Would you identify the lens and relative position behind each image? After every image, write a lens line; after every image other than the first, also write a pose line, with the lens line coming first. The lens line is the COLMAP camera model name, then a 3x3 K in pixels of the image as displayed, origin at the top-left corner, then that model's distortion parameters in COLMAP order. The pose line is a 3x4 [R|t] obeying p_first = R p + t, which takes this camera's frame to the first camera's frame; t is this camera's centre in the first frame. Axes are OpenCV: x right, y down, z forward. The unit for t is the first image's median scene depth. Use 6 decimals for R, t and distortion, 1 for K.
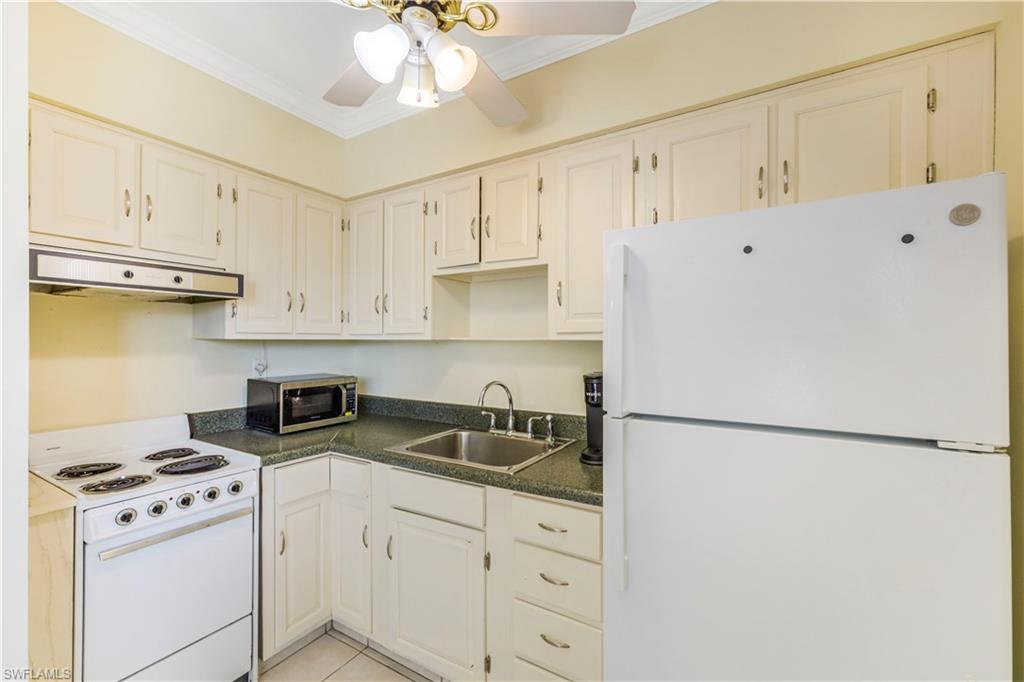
lens RADIAL K [[421.6, 0, 509.2], [0, 421.6, 342.8], [0, 0, 1]] dist [-0.007006, 0.003936]
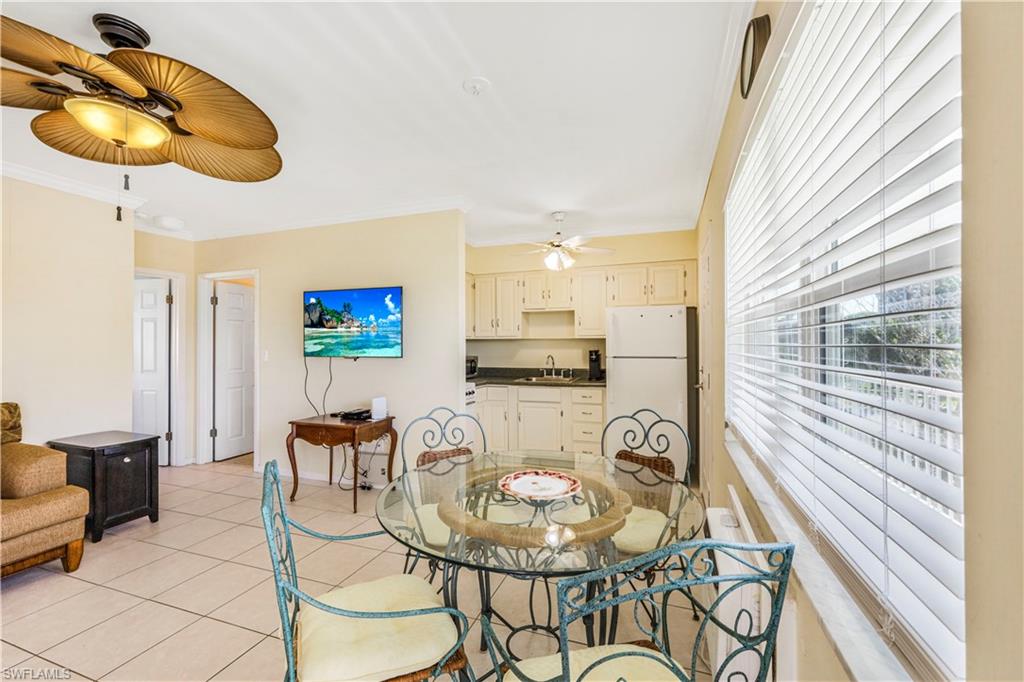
lens RADIAL K [[421.6, 0, 516.7], [0, 421.6, 339.7], [0, 0, 1]] dist [-0.007006, 0.003936]
pose [[0.976837, -0.007839, 0.213842, -0.791646], [0.010829, 0.999859, -0.012817, 0.031825], [-0.213712, 0.014836, 0.976784, -1.454385]]
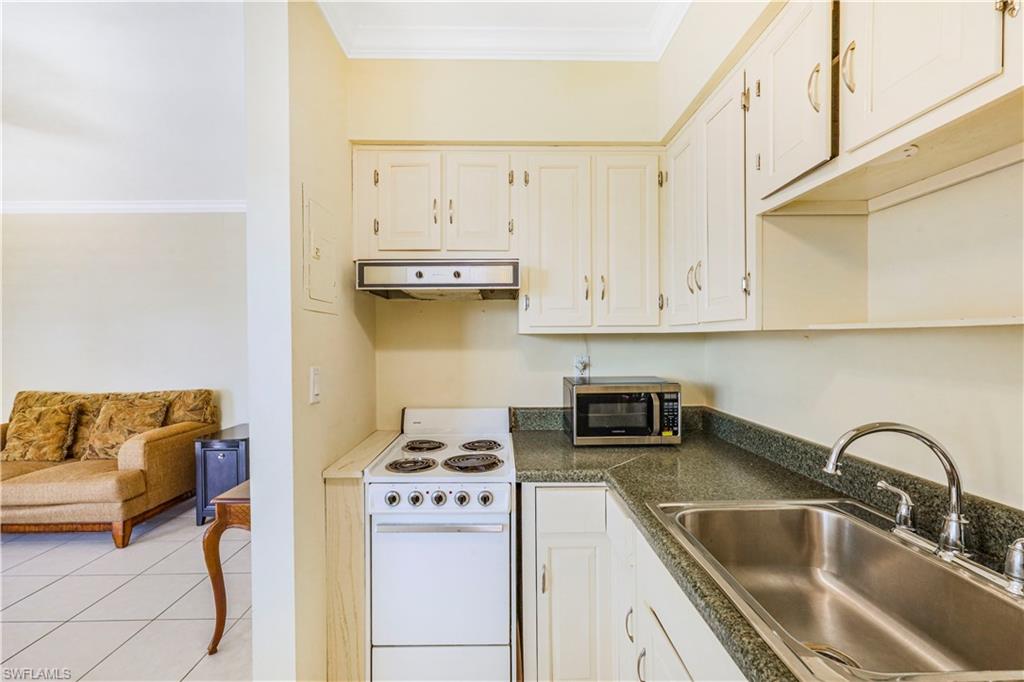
lens RADIAL K [[453.0, 0, 465.0], [0, 453.0, 338.1], [0, 0, 1]] dist [-0.006015, 0.001680]
pose [[0.541419, -0.004688, -0.840740, 0.109636], [0.004573, 0.999986, -0.002632, 0.003549], [0.840740, -0.002420, 0.541433, 0.346151]]
